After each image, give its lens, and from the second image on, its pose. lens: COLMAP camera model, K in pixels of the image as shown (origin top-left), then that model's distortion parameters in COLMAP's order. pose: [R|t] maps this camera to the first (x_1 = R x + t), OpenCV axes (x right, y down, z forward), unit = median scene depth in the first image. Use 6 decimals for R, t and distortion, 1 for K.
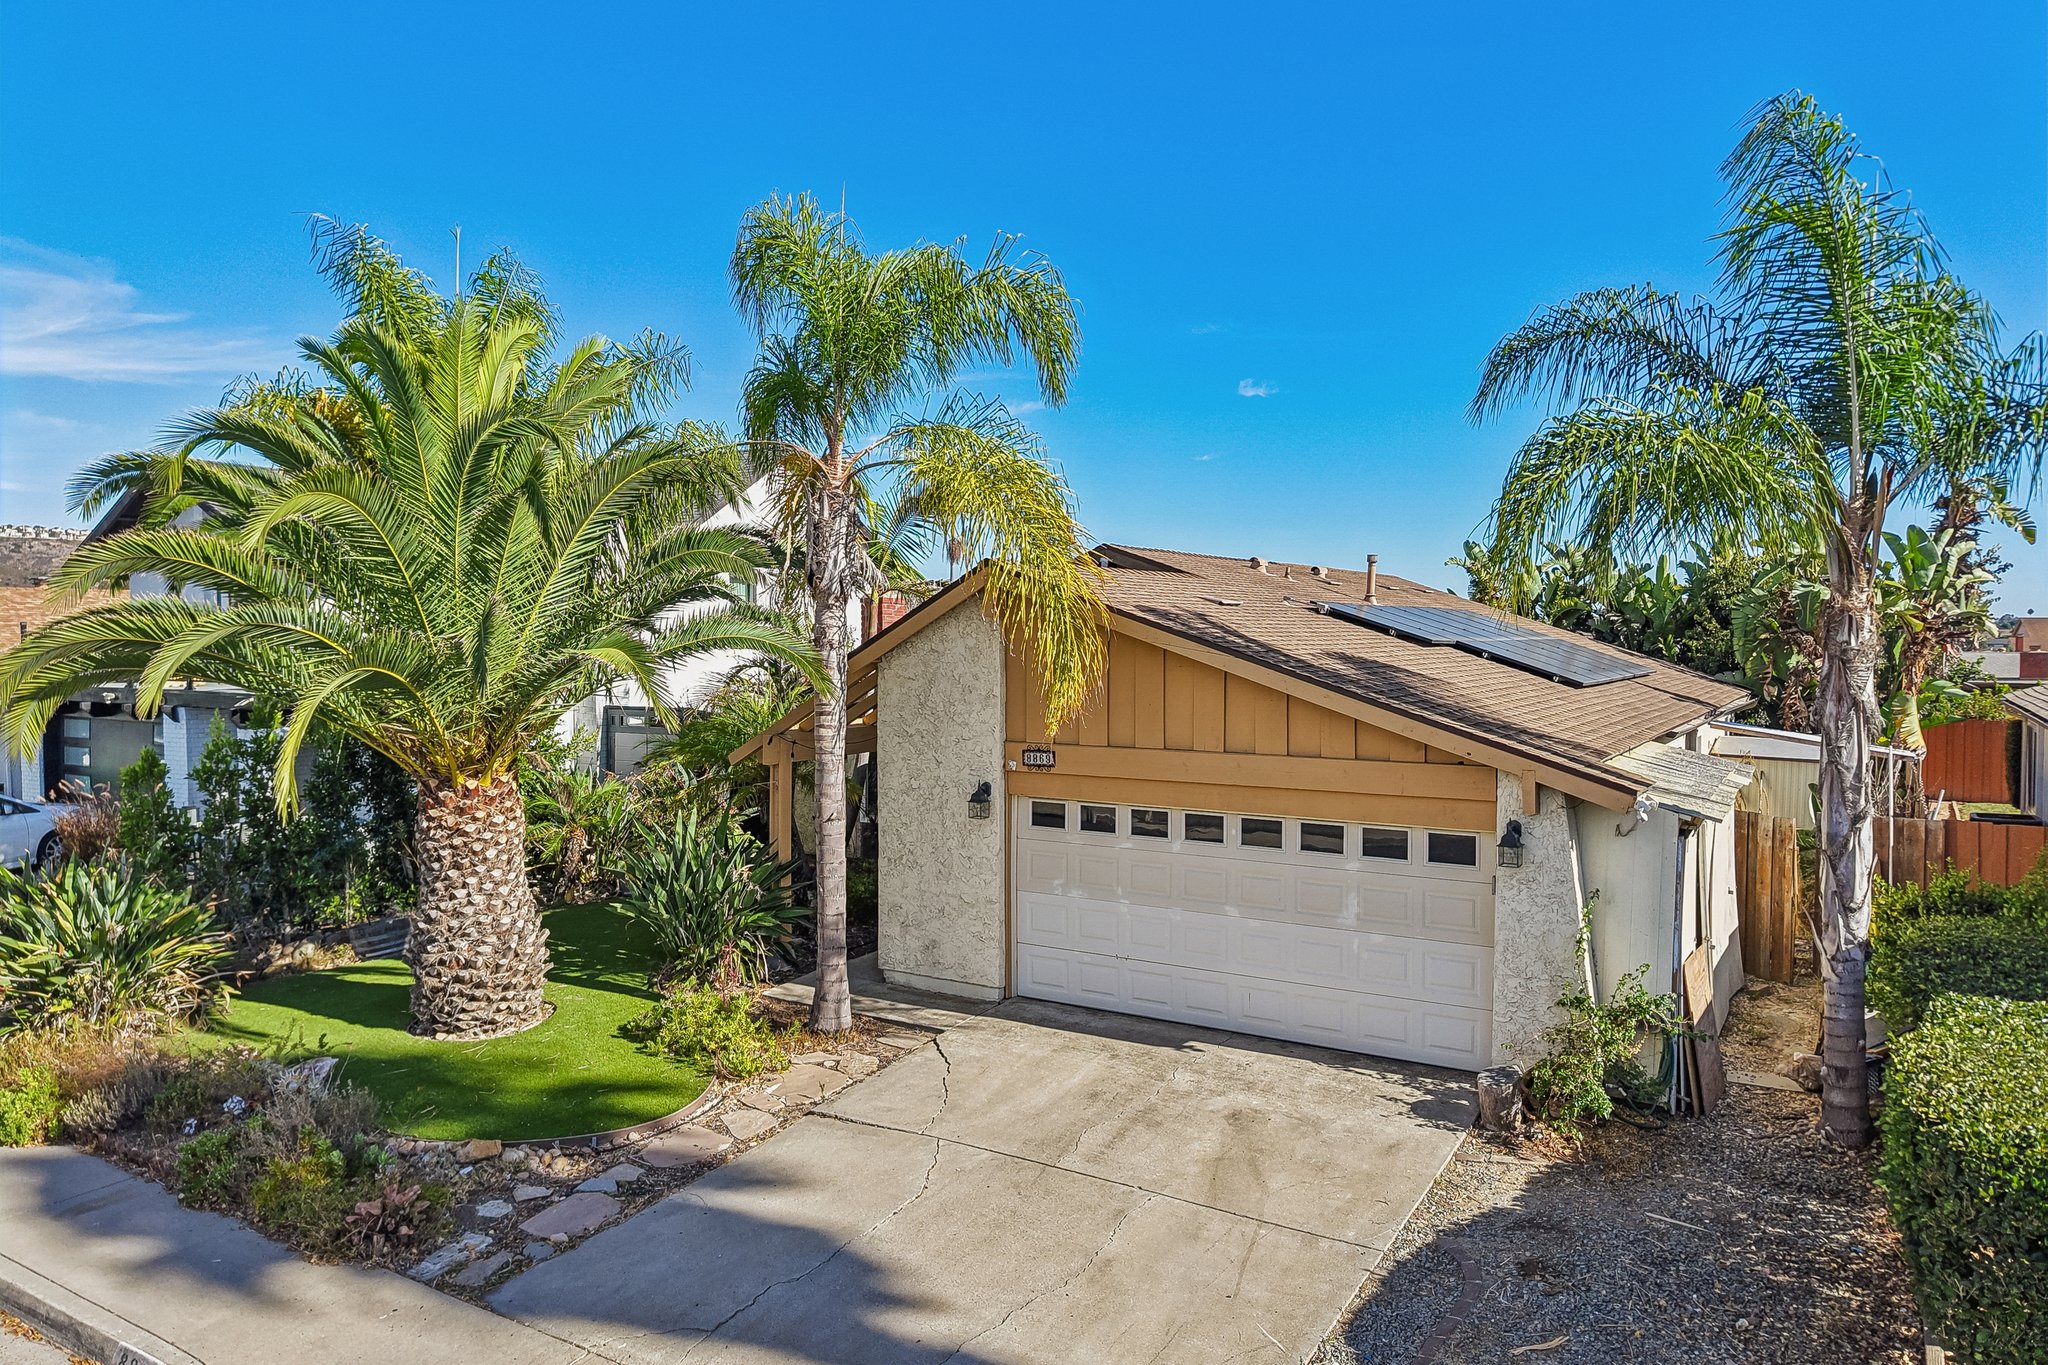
lens RADIAL K [[1417.2, 0, 1024.0], [0, 1417.2, 682.5], [0, 0, 1]] dist [0.006716, 0.000809]
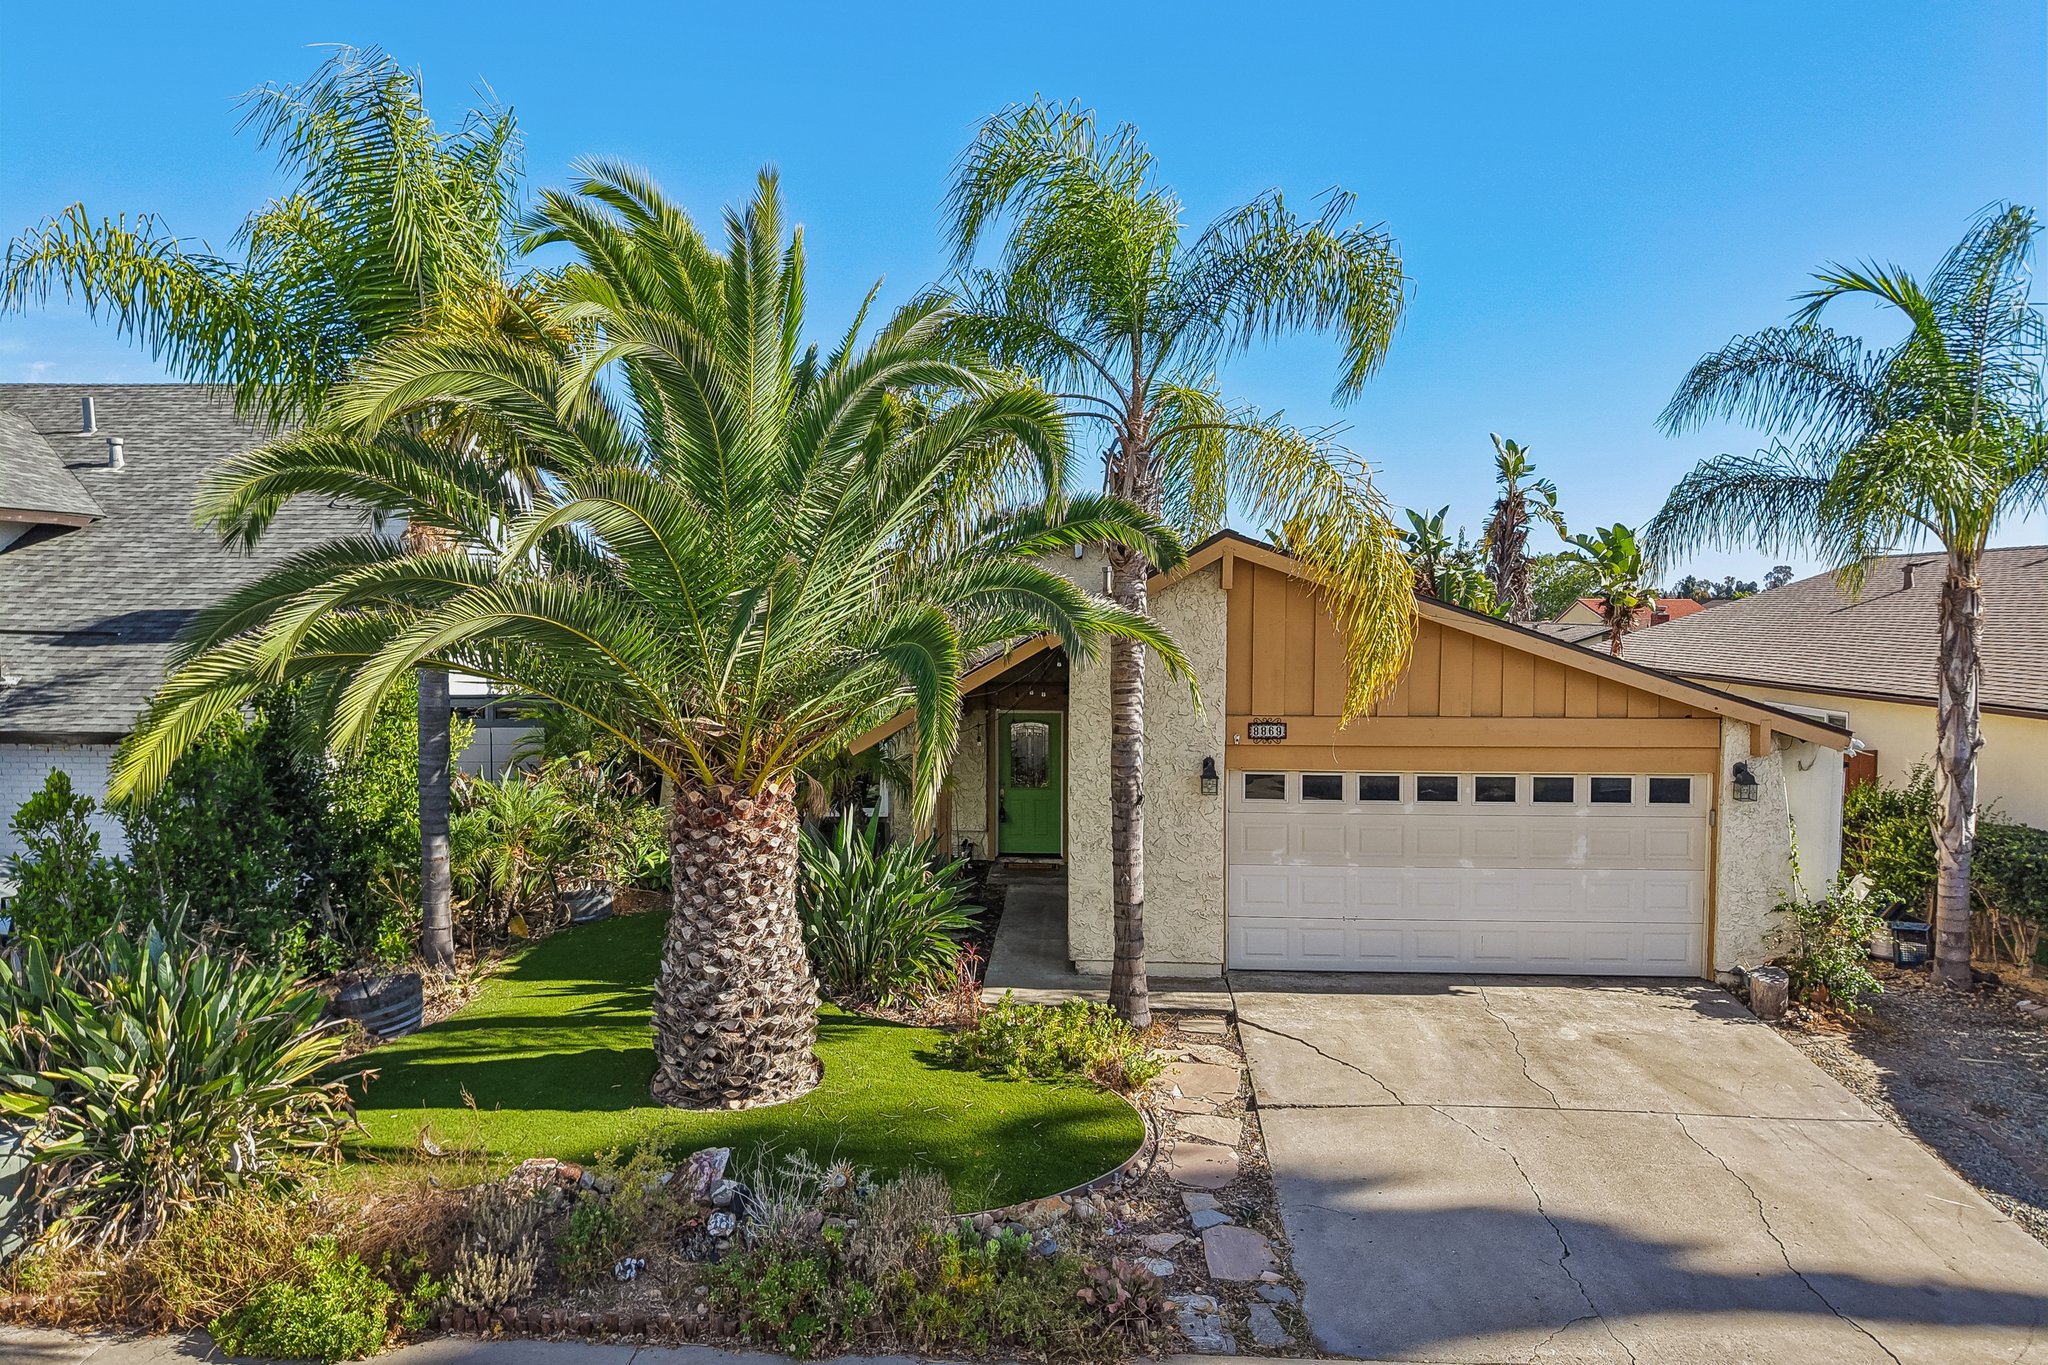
lens RADIAL K [[1402.3, 0, 1024.0], [0, 1402.3, 682.5], [0, 0, 1]] dist [0.001453, 0.006410]
pose [[0.867246, -0.022276, 0.497381, -0.704430], [0.015494, 0.999722, 0.017758, -0.000969], [-0.497638, -0.007694, 0.867350, 0.247567]]
